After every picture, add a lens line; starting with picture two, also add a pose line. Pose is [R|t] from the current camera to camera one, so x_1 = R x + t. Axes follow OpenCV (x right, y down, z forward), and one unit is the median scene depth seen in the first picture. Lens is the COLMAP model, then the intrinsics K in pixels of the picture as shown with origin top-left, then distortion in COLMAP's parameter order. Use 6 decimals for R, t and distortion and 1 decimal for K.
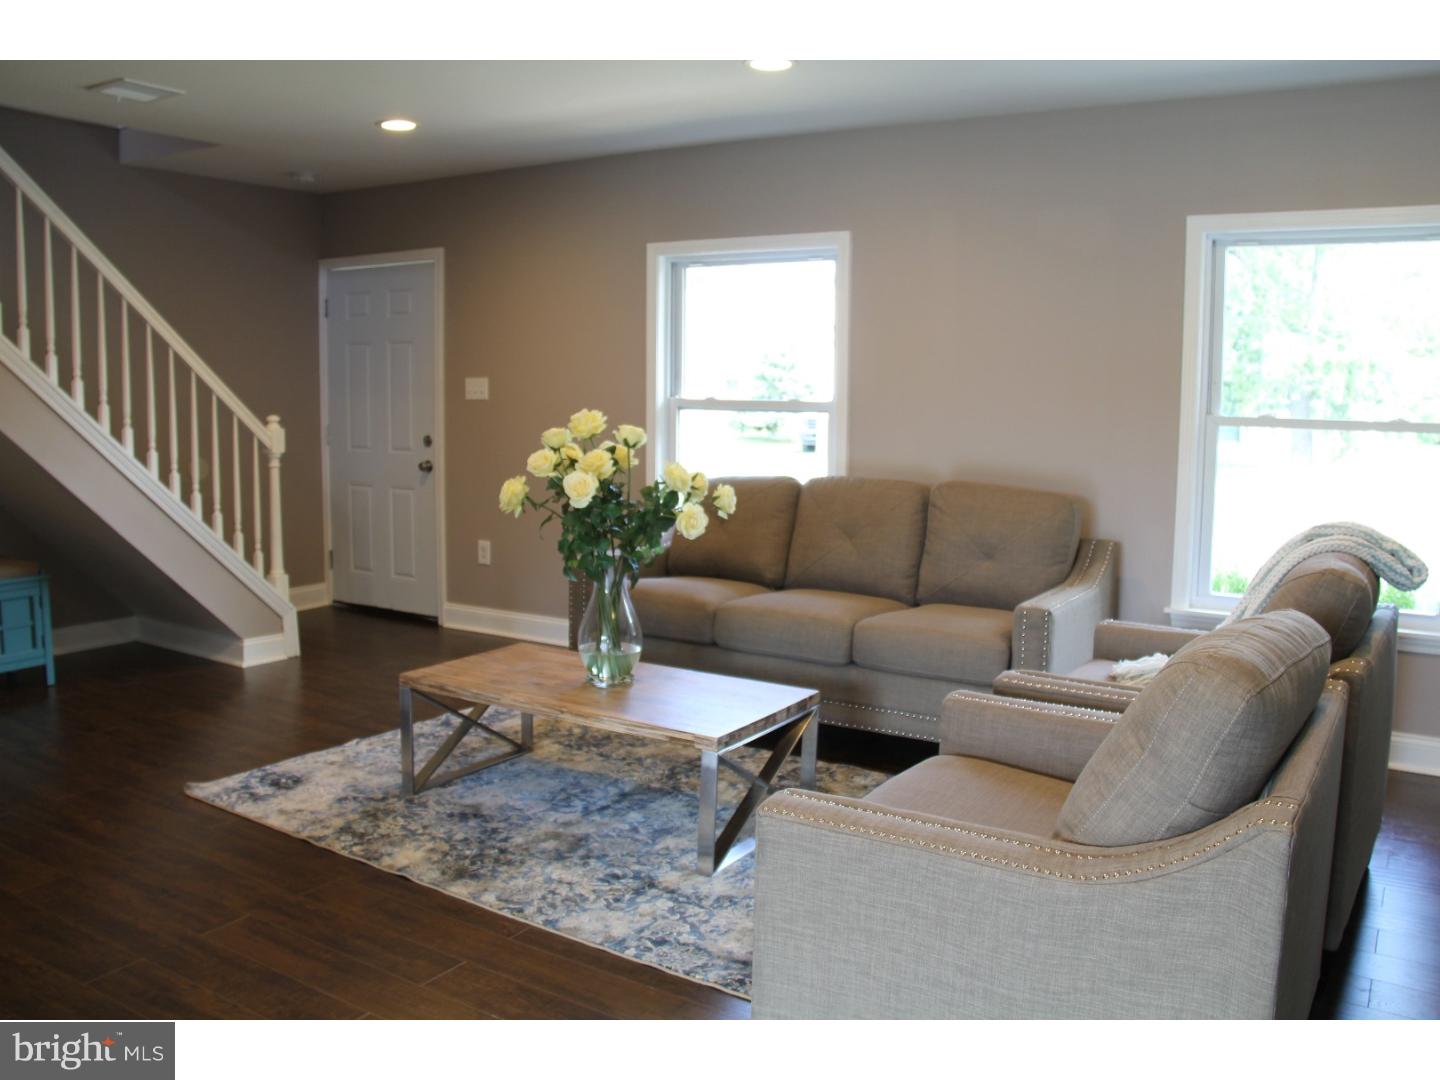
lens RADIAL K [[1222.3, 0, 720.0], [0, 1222.3, 540.0], [0, 0, 1]] dist [-0.064107, 0.002428]
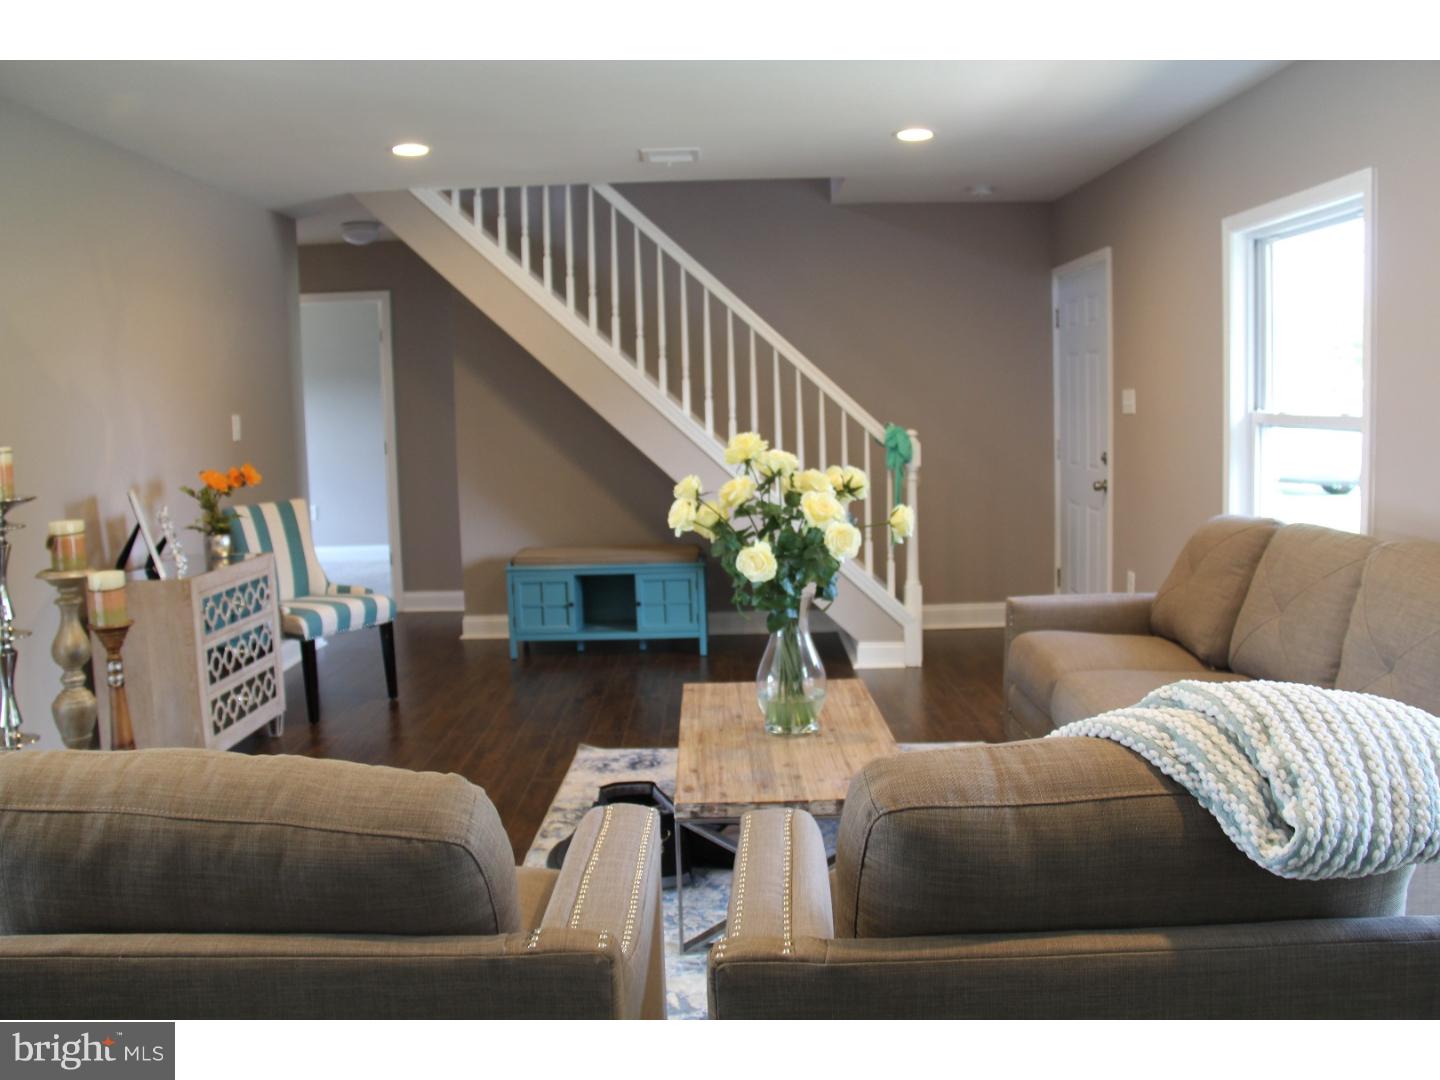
lens RADIAL K [[1246.1, 0, 720.0], [0, 1246.1, 540.0], [0, 0, 1]] dist [-0.134498, -0.002327]
pose [[0.546775, 0.073706, -0.834029, 0.435778], [-0.077682, 0.996287, 0.037118, -0.037186], [0.833668, 0.044494, 0.550470, 0.298317]]
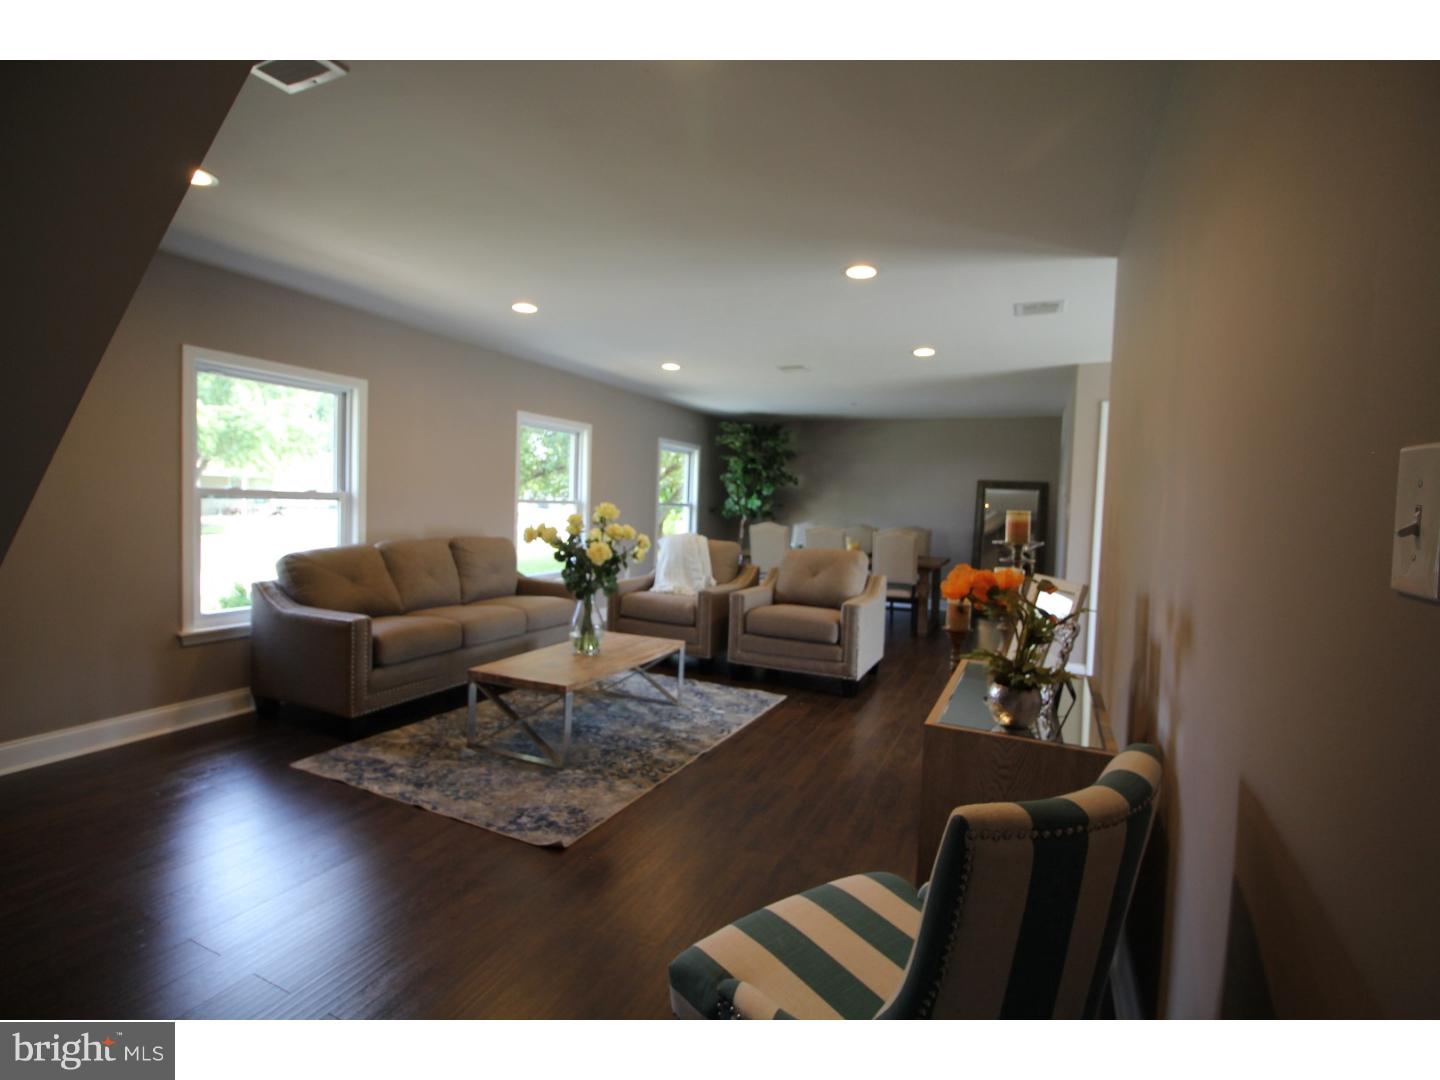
lens RADIAL K [[669.3, 0, 720.0], [0, 669.3, 540.0], [0, 0, 1]] dist [0.000253, 0.000005]
pose [[-0.155807, -0.064370, 0.985688, -0.744627], [0.089667, 0.992833, 0.079010, -0.076116], [-0.983709, 0.100694, -0.148918, 0.646560]]
